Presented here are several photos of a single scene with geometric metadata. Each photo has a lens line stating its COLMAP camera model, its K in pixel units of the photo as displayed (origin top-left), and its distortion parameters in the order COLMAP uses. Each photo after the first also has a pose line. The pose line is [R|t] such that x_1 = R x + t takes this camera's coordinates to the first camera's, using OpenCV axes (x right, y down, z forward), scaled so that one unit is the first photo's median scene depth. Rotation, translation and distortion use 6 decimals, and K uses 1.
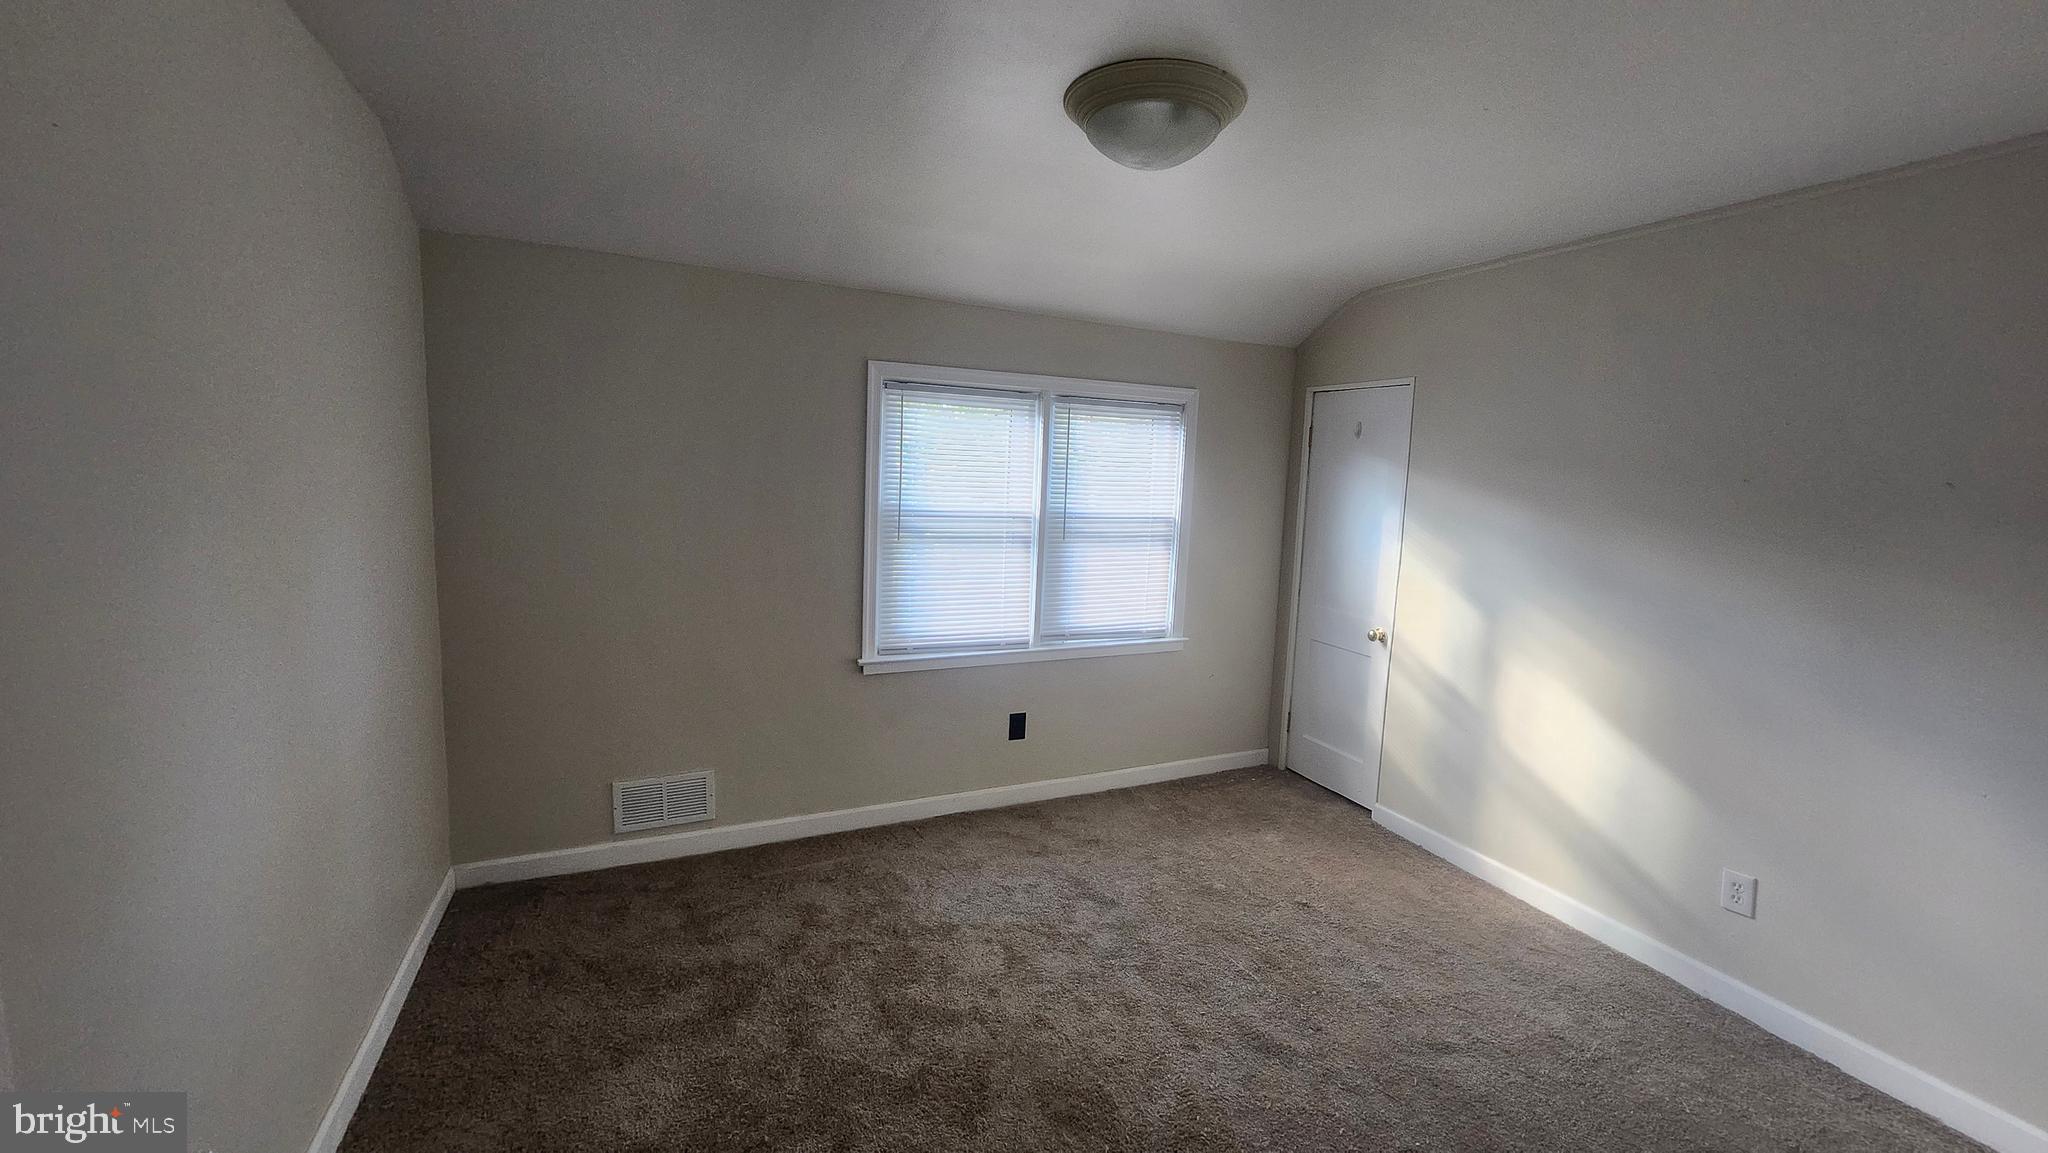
lens RADIAL K [[798.9, 0, 1035.7], [0, 798.9, 564.4], [0, 0, 1]] dist [0.003403, -0.003670]
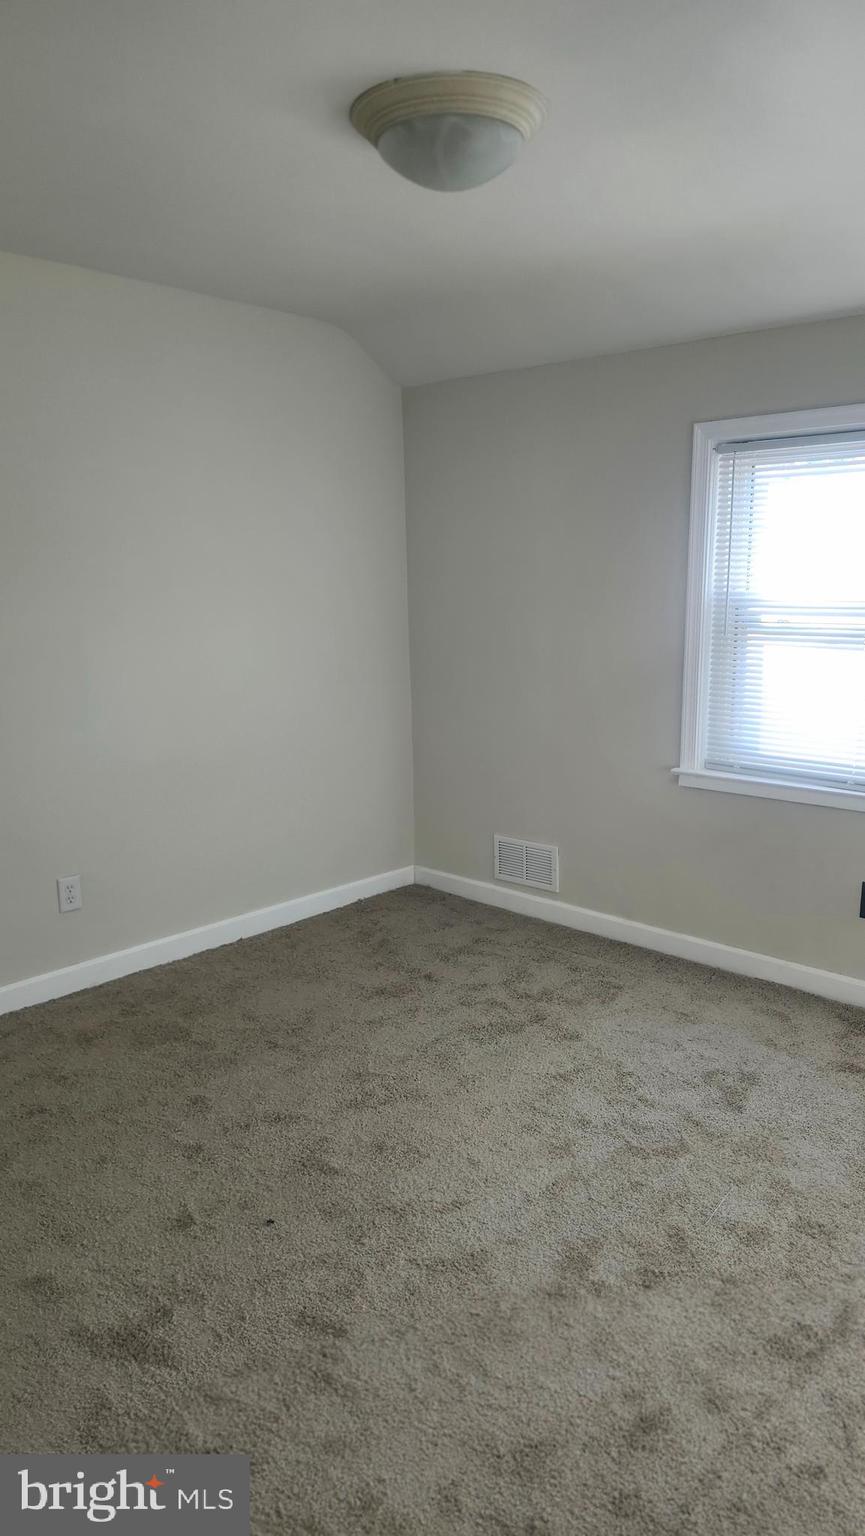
lens RADIAL K [[1019.6, 0, 447.2], [0, 1019.6, 772.5], [0, 0, 1]] dist [0.096922, -0.090522]
pose [[0.392461, 0.136808, -0.909537, 0.708885], [-0.090188, 0.989835, 0.109970, 0.020940], [0.915336, 0.038870, 0.400810, 0.290034]]
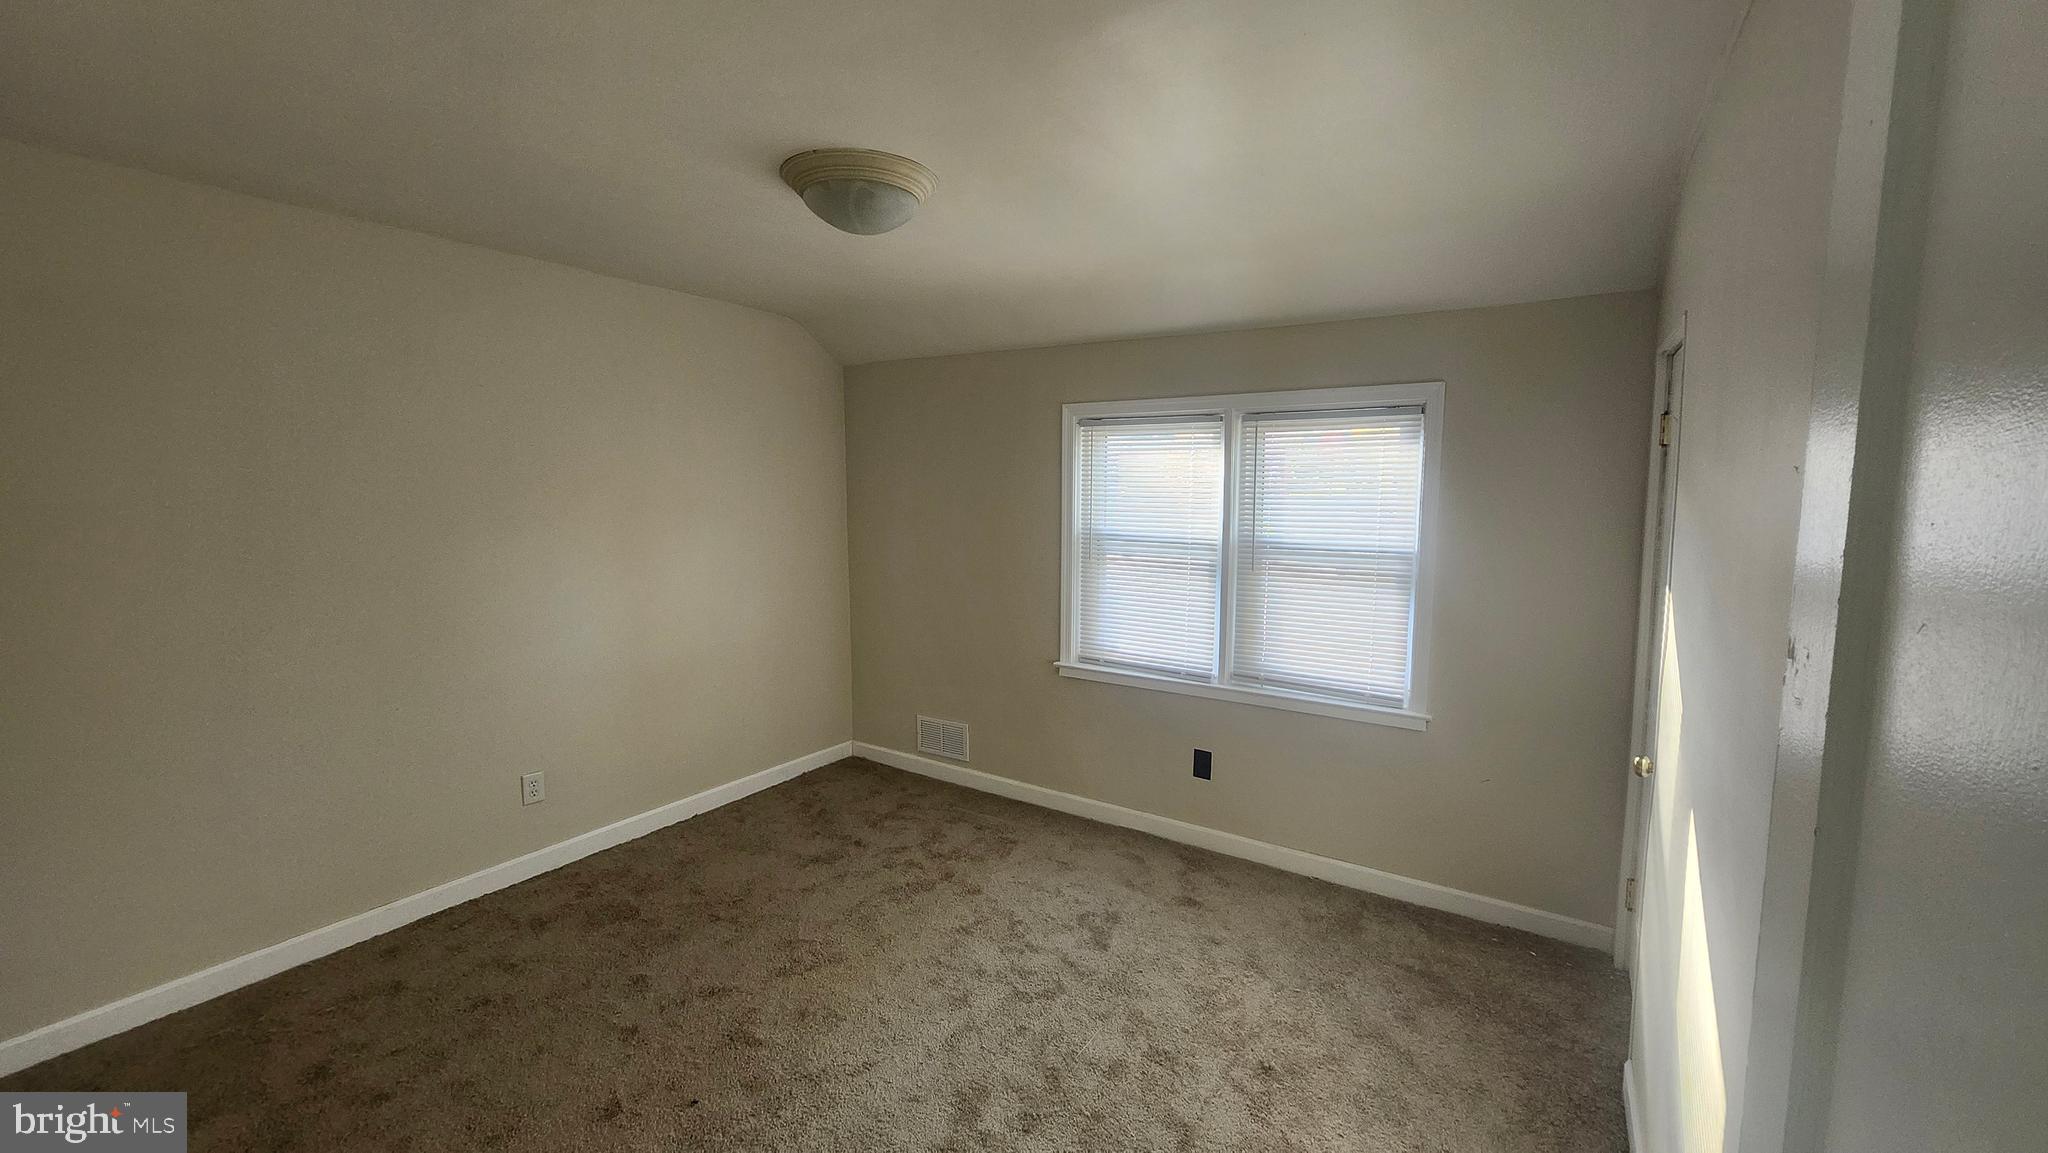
lens RADIAL K [[777.0, 0, 1032.7], [0, 777.0, 560.3], [0, 0, 1]] dist [0.001848, 0.000042]
pose [[0.544705, 0.042702, -0.837540, 0.677145], [-0.090852, 0.995830, -0.008315, -0.013521], [0.833692, 0.080622, 0.546313, 0.332395]]
